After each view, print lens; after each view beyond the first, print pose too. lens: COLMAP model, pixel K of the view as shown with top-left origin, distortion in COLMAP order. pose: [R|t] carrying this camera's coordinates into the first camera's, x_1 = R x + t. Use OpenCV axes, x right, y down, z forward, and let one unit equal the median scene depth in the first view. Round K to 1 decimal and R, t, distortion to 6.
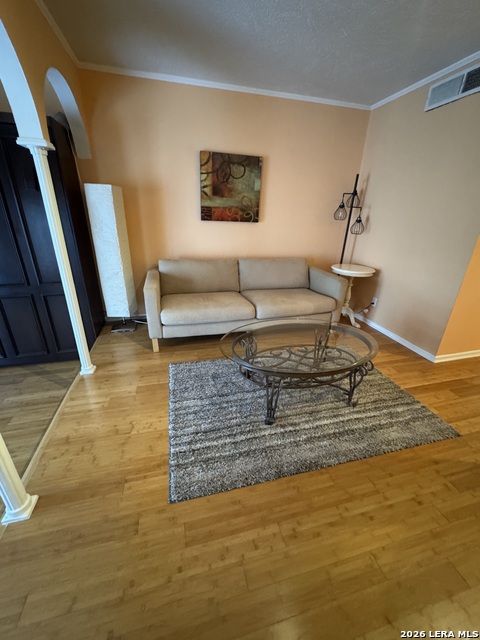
lens RADIAL K [[257.9, 0, 241.2], [0, 257.9, 317.6], [0, 0, 1]] dist [-0.004252, 0.000657]
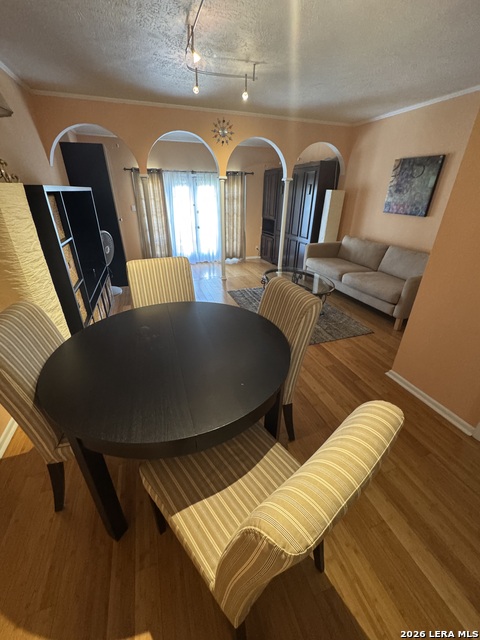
lens RADIAL K [[257.9, 0, 240.9], [0, 257.9, 319.3], [0, 0, 1]] dist [-0.004252, 0.000657]
pose [[0.080848, 0.416402, -0.905579, 1.445535], [-0.393318, 0.848151, 0.354881, -0.112402], [0.915841, 0.327488, 0.232350, 0.246918]]
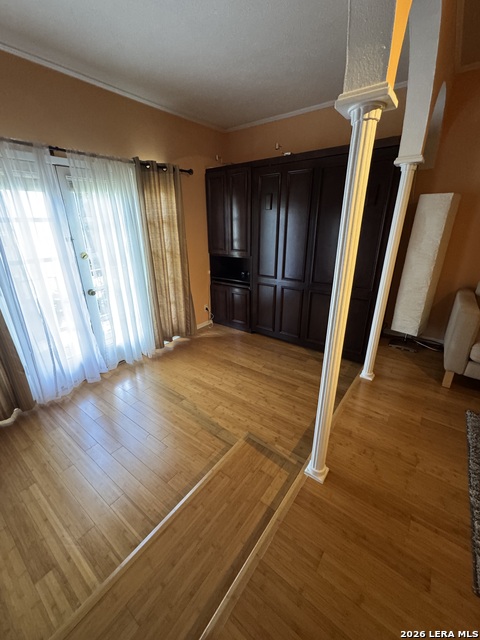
lens RADIAL K [[257.9, 0, 241.5], [0, 257.9, 319.2], [0, 0, 1]] dist [-0.004252, 0.000657]
pose [[0.619288, 0.250502, -0.744132, -0.173260], [-0.275153, 0.956879, 0.093130, 0.026657], [0.735373, 0.147075, 0.661510, -0.073201]]
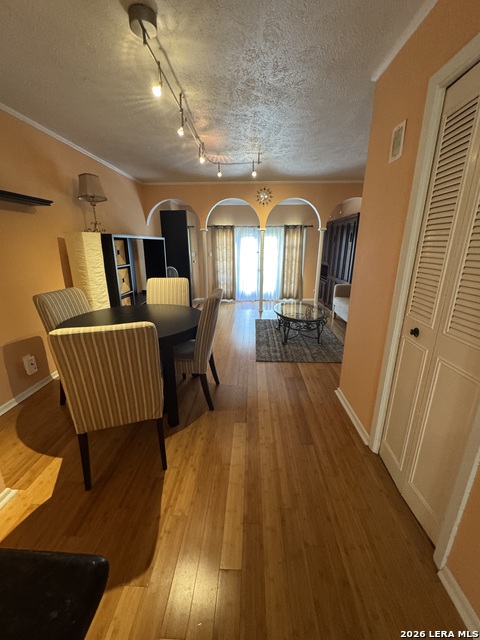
lens RADIAL K [[257.9, 0, 241.5], [0, 257.9, 319.2], [0, 0, 1]] dist [-0.004252, 0.000657]
pose [[-0.290061, 0.236526, -0.927319, 1.685690], [-0.379843, 0.860930, 0.338406, -0.258879], [0.878399, 0.450394, -0.159879, 0.708449]]
